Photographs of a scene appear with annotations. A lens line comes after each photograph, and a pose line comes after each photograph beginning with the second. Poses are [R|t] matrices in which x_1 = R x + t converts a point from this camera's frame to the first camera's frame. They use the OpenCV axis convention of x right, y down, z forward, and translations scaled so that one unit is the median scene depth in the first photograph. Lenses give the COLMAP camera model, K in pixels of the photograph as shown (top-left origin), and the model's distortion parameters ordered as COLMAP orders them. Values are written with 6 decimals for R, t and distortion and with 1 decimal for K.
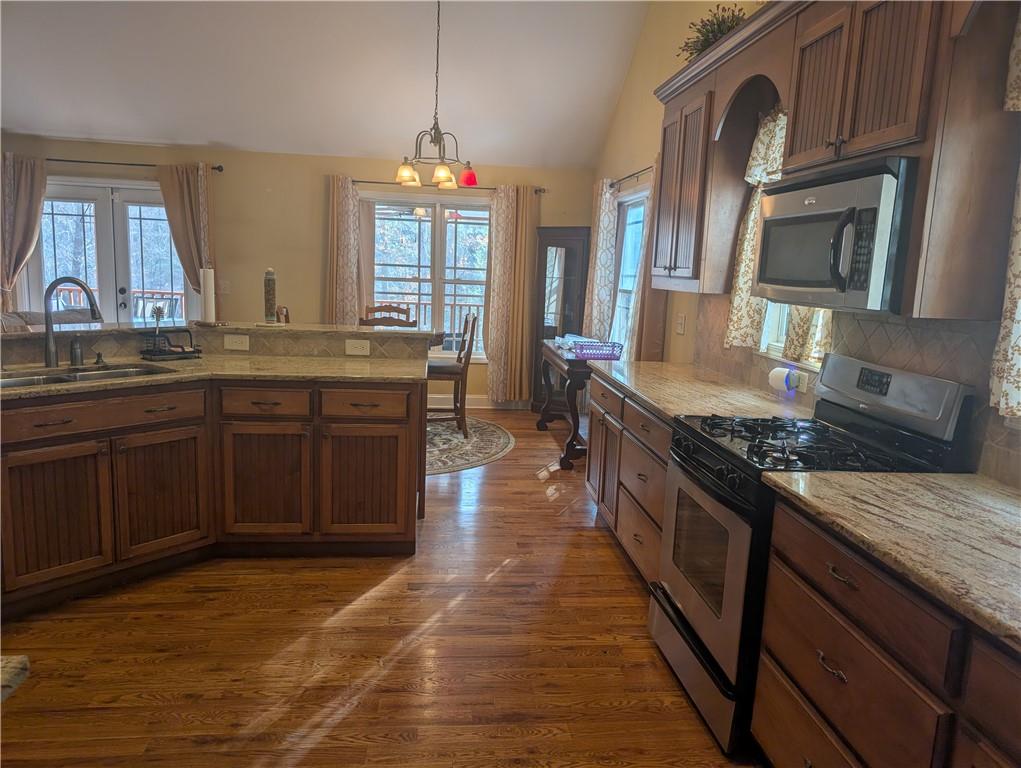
lens RADIAL K [[726.4, 0, 505.3], [0, 726.4, 390.0], [0, 0, 1]] dist [0.026062, -0.025791]
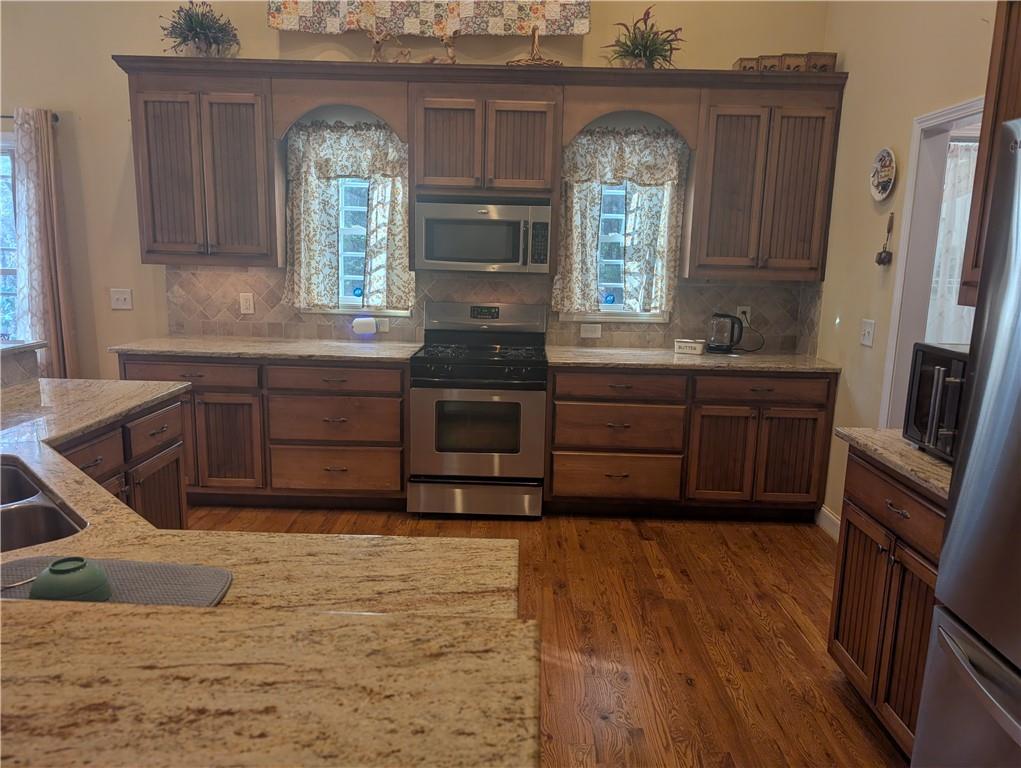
lens RADIAL K [[726.4, 0, 513.4], [0, 726.4, 389.6], [0, 0, 1]] dist [0.026062, -0.025791]
pose [[0.102162, -0.225907, 0.968777, -0.913062], [0.143629, 0.967018, 0.210351, -0.138906], [-0.984344, 0.117655, 0.131239, 0.493533]]
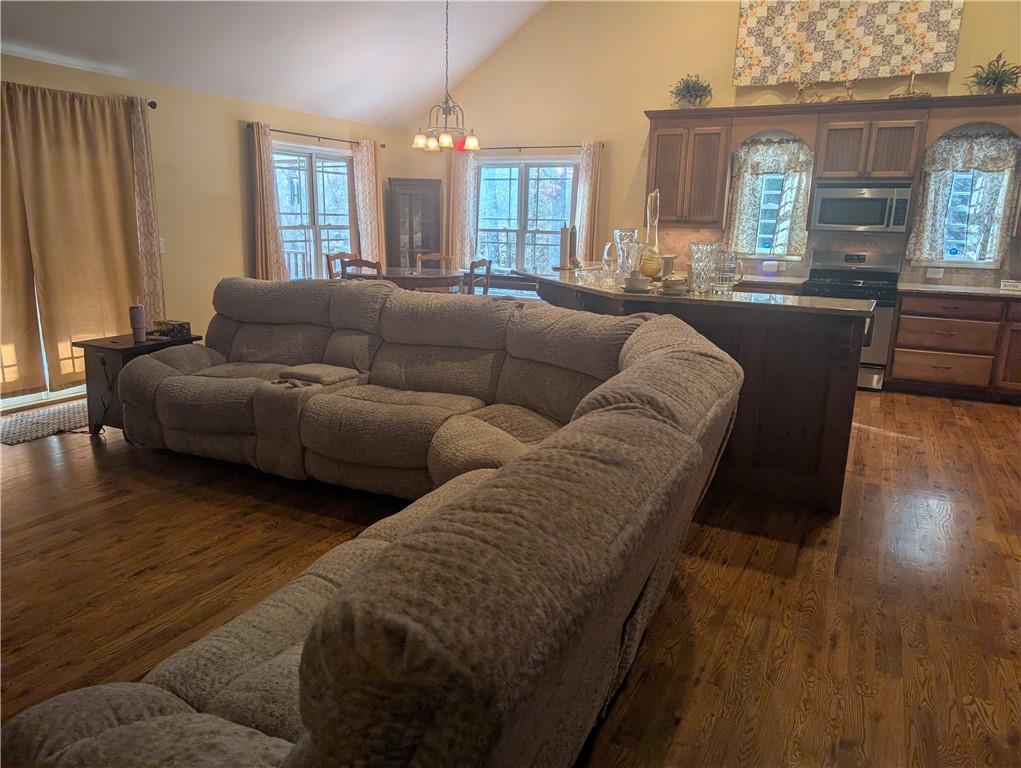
lens RADIAL K [[726.4, 0, 500.8], [0, 726.4, 385.5], [0, 0, 1]] dist [0.026062, -0.025791]
pose [[0.541698, -0.223297, 0.810371, -1.827675], [0.141356, 0.974540, 0.174043, -0.152355], [-0.828602, 0.020272, 0.559471, 0.393264]]
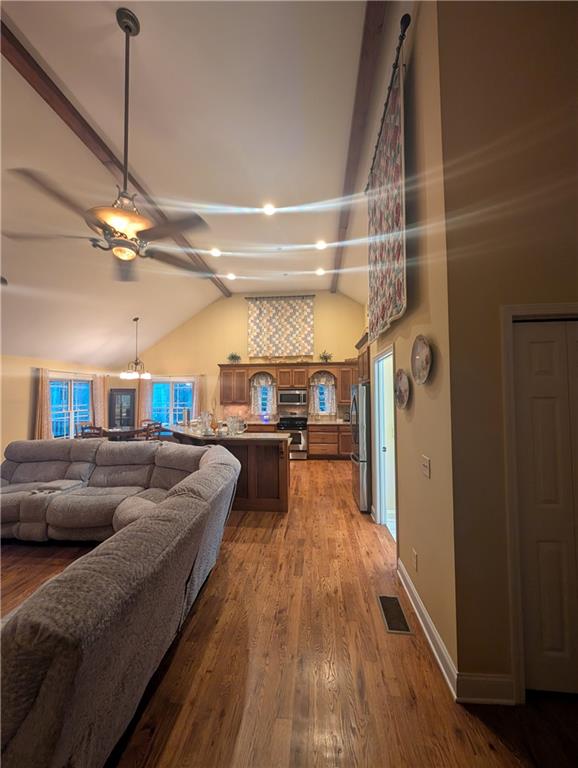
lens RADIAL K [[287.6, 0, 286.8], [0, 287.6, 384.2], [0, 0, 1]] dist [-0.005623, 0.000548]
pose [[0.190041, -0.008910, 0.981736, -1.857878], [0.177870, 0.983723, -0.025504, -0.188161], [-0.965529, 0.179469, 0.188533, 0.280496]]
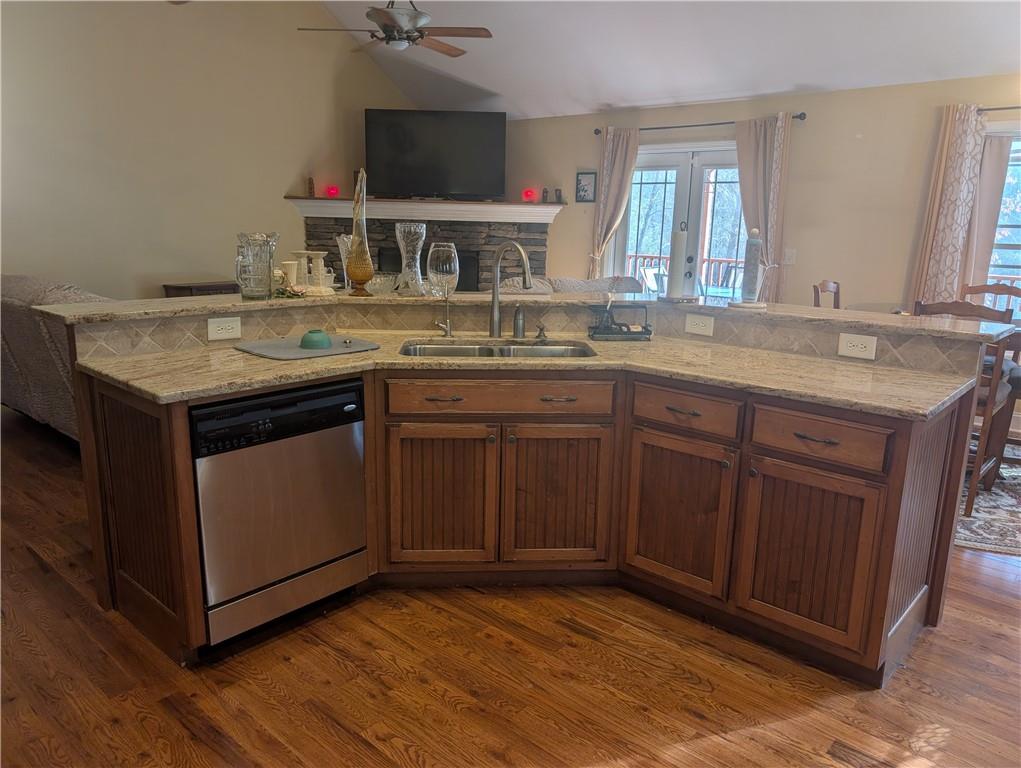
lens RADIAL K [[726.4, 0, 517.5], [0, 726.4, 382.2], [0, 0, 1]] dist [0.026062, -0.025791]
pose [[0.675107, 0.136183, -0.725041, 0.087854], [-0.115736, 0.990195, 0.078222, -0.048261], [0.728585, 0.031105, 0.684249, 0.362964]]
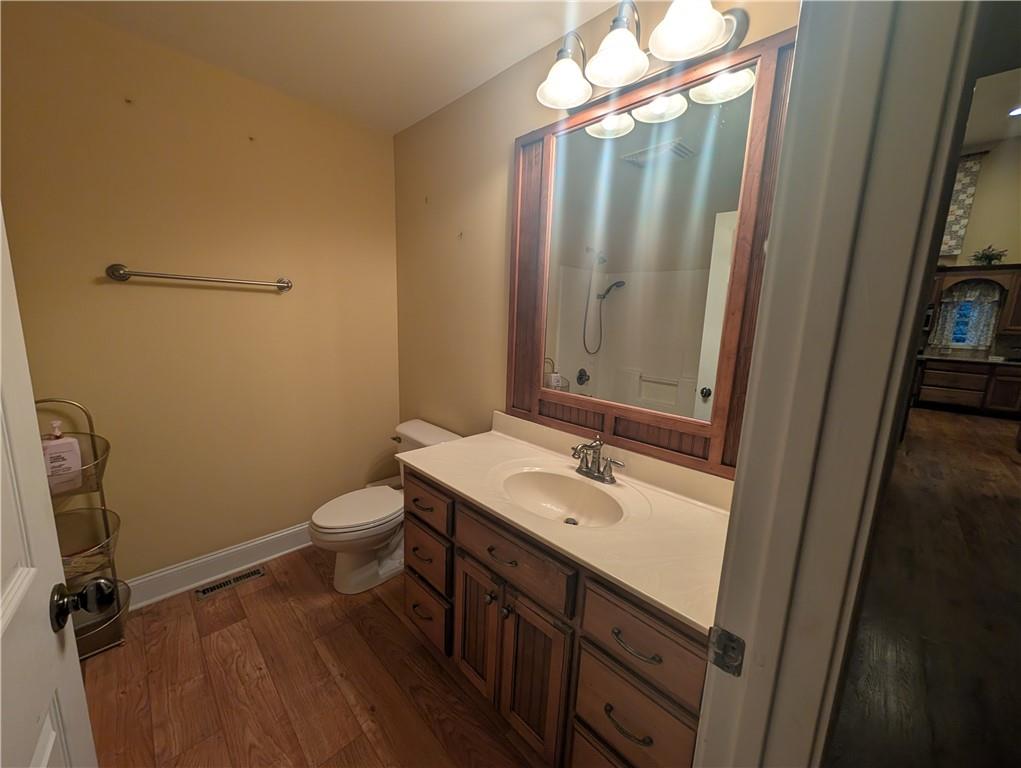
lens RADIAL K [[382.4, 0, 509.9], [0, 382.4, 383.0], [0, 0, 1]] dist [-0.005623, 0.000548]
pose [[0.768307, -0.121692, 0.628407, -2.635521], [0.099945, 0.992527, 0.070008, -0.149219], [-0.632230, 0.009018, 0.774728, 0.419699]]
